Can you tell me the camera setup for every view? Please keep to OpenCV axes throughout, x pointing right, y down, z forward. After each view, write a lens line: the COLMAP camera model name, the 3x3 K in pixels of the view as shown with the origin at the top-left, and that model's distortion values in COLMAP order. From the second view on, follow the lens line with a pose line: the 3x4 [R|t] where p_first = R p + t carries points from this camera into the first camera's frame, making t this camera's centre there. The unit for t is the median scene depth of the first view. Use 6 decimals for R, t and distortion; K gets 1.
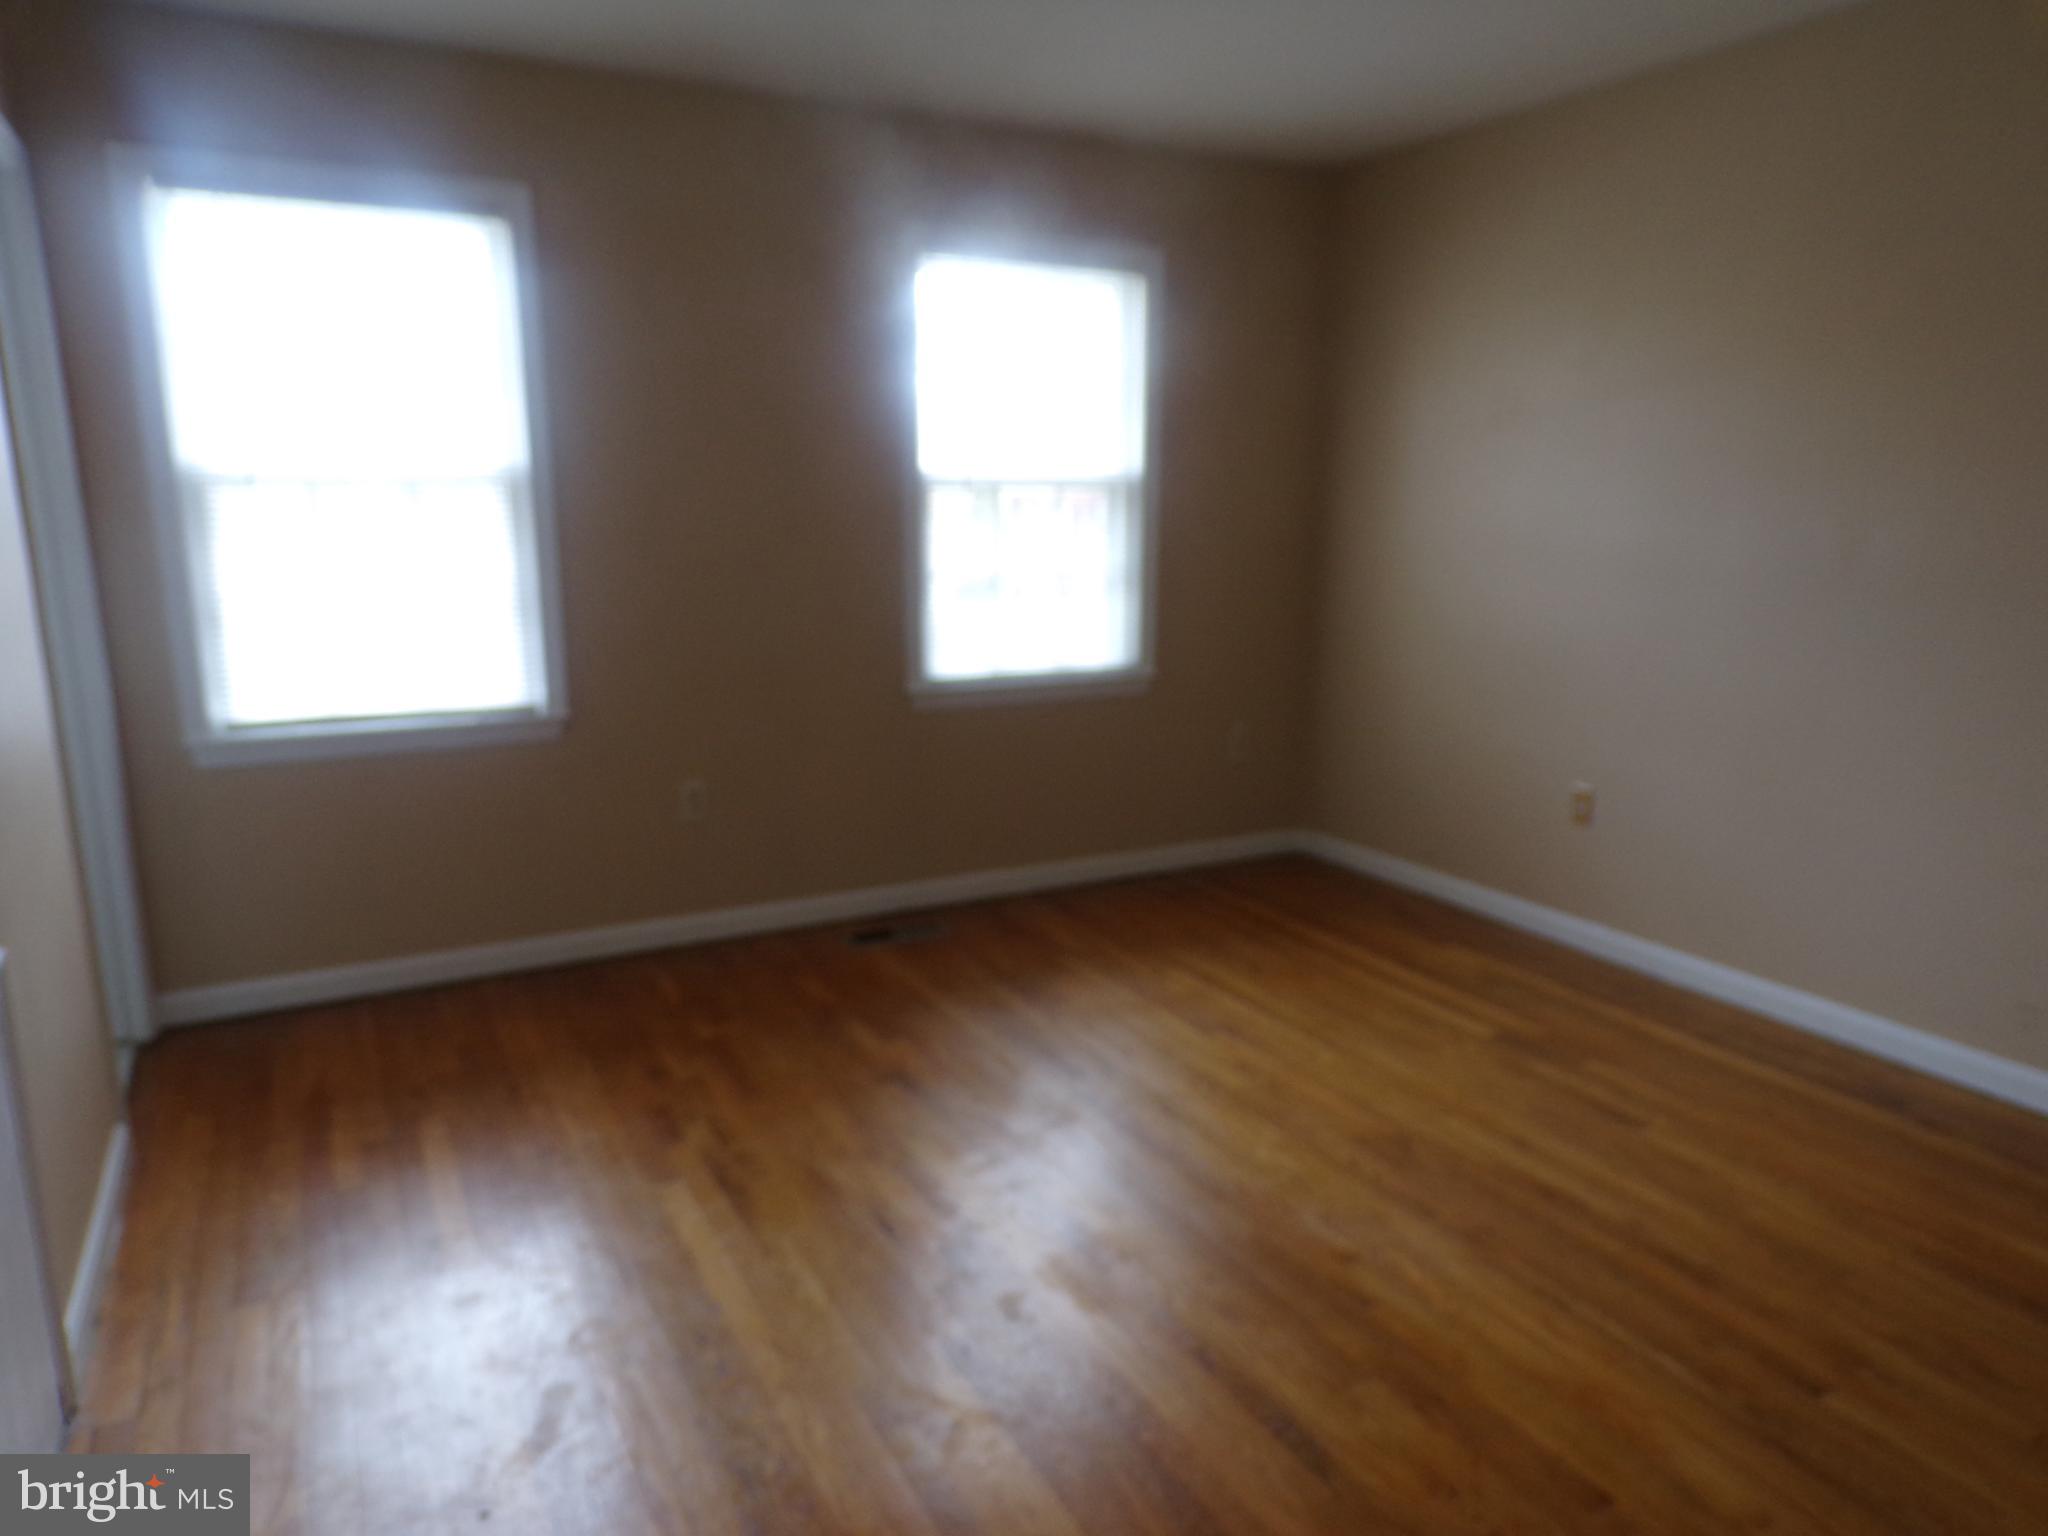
lens RADIAL K [[1387.7, 0, 1022.9], [0, 1387.7, 781.2], [0, 0, 1]] dist [0.004743, 0.001061]
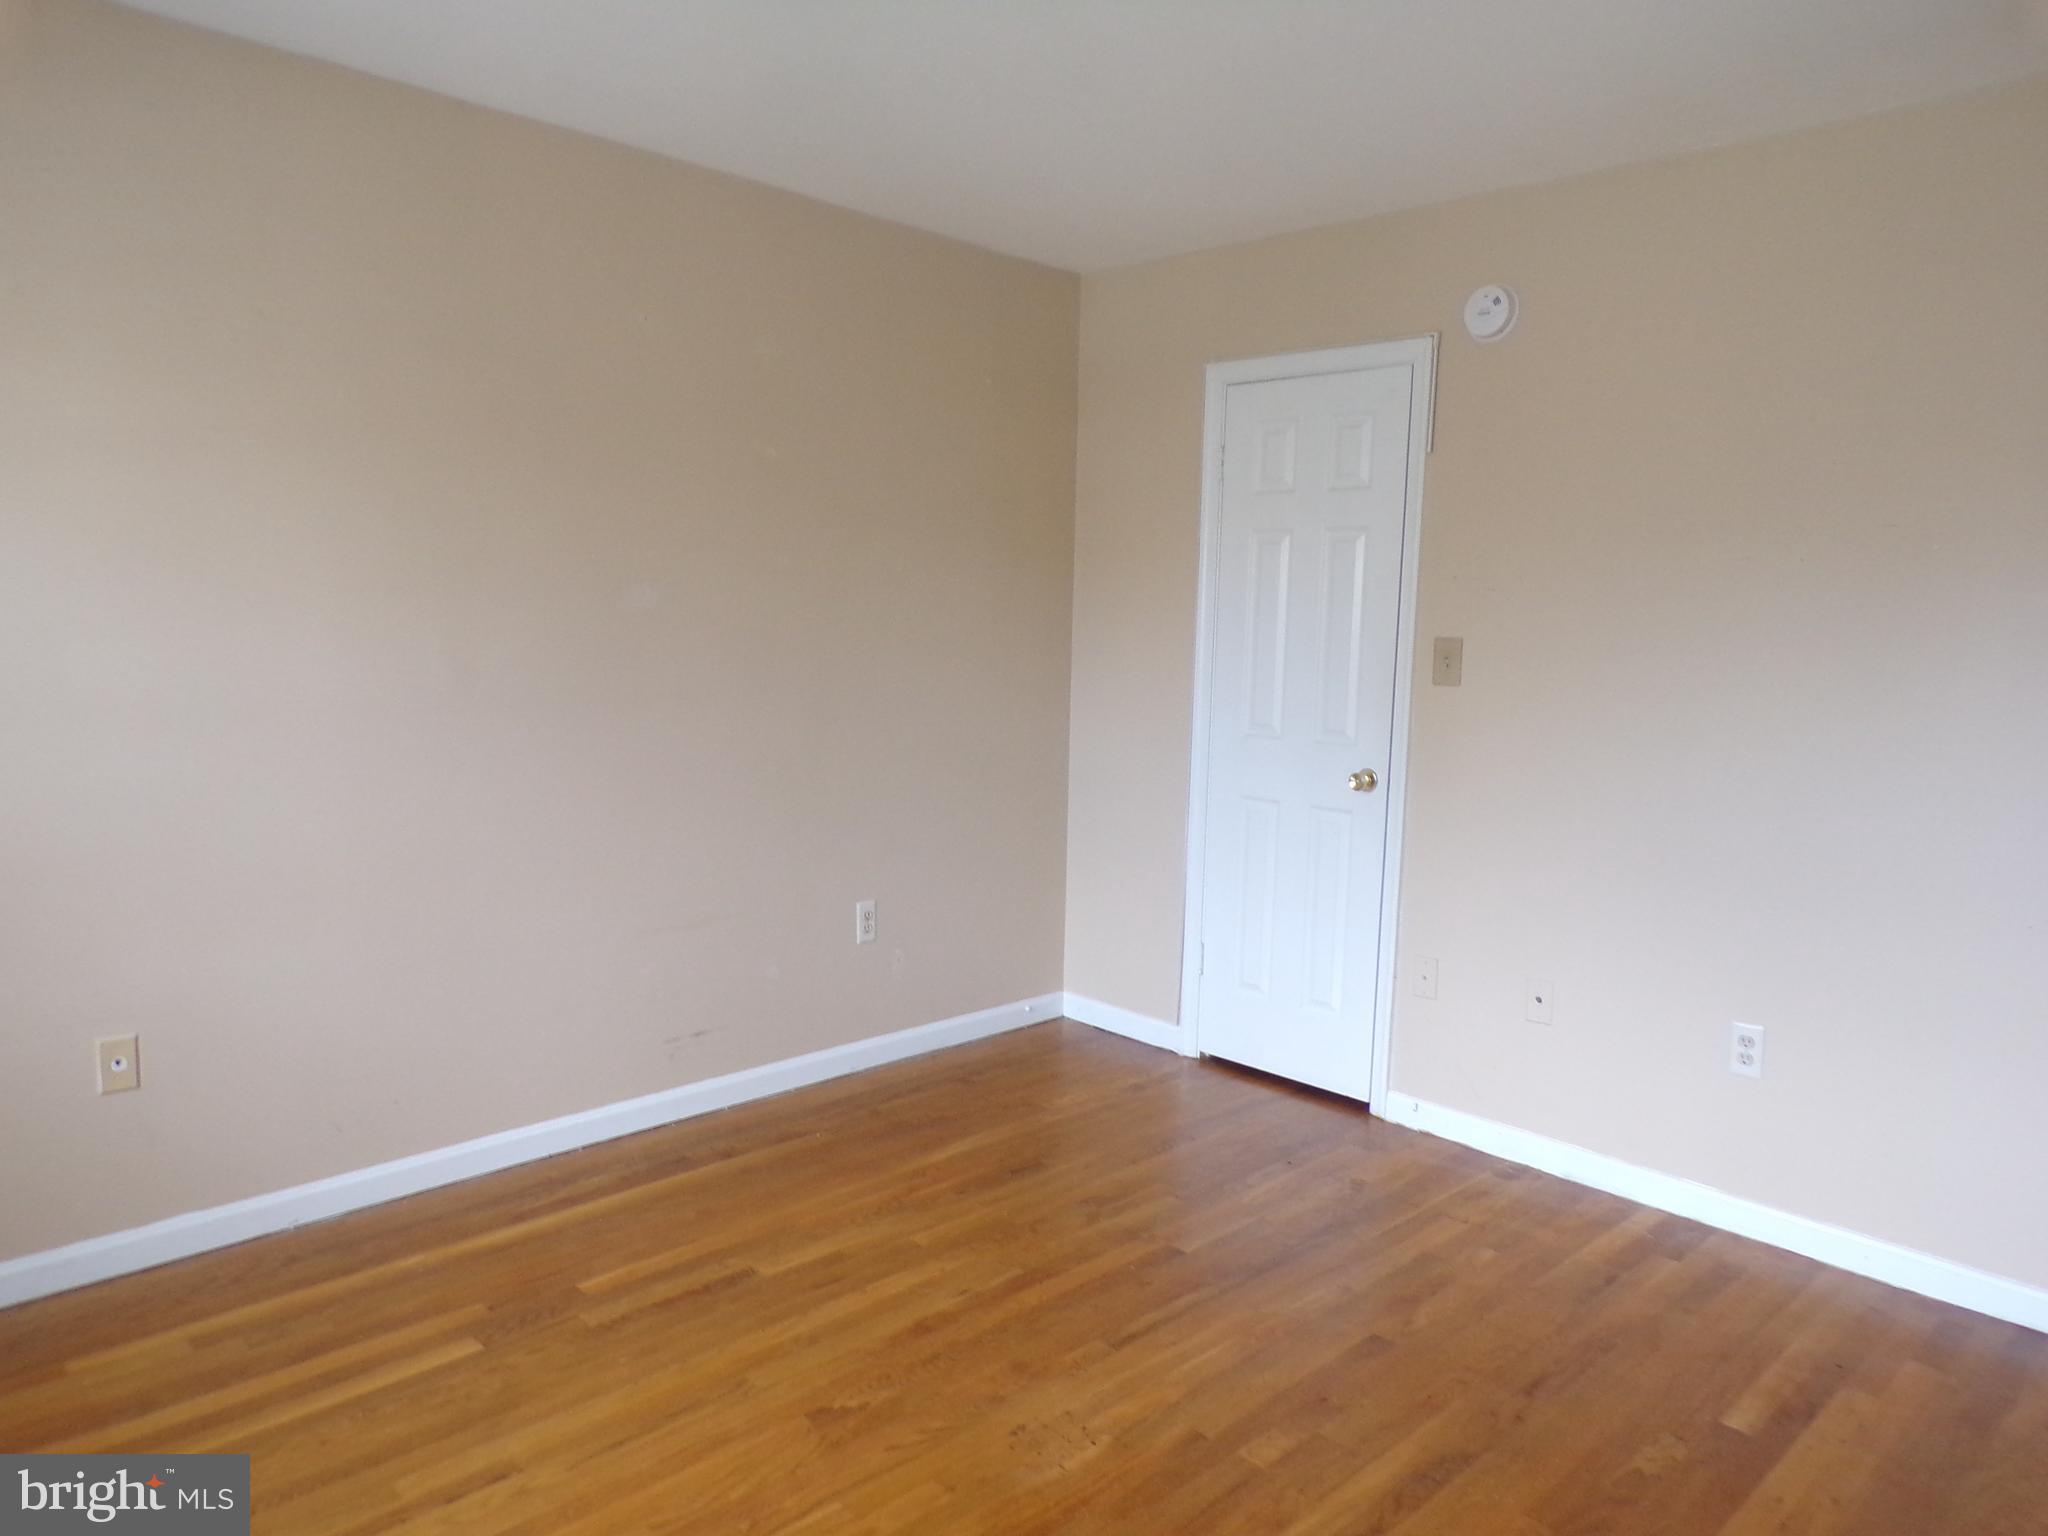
lens RADIAL K [[1387.7, 0, 1022.9], [0, 1387.7, 781.2], [0, 0, 1]] dist [0.004743, 0.001061]
pose [[-0.291842, -0.118779, 0.949062, -0.392325], [0.176553, 0.968518, 0.175505, -0.176013], [-0.940030, 0.218780, -0.261684, 0.844191]]
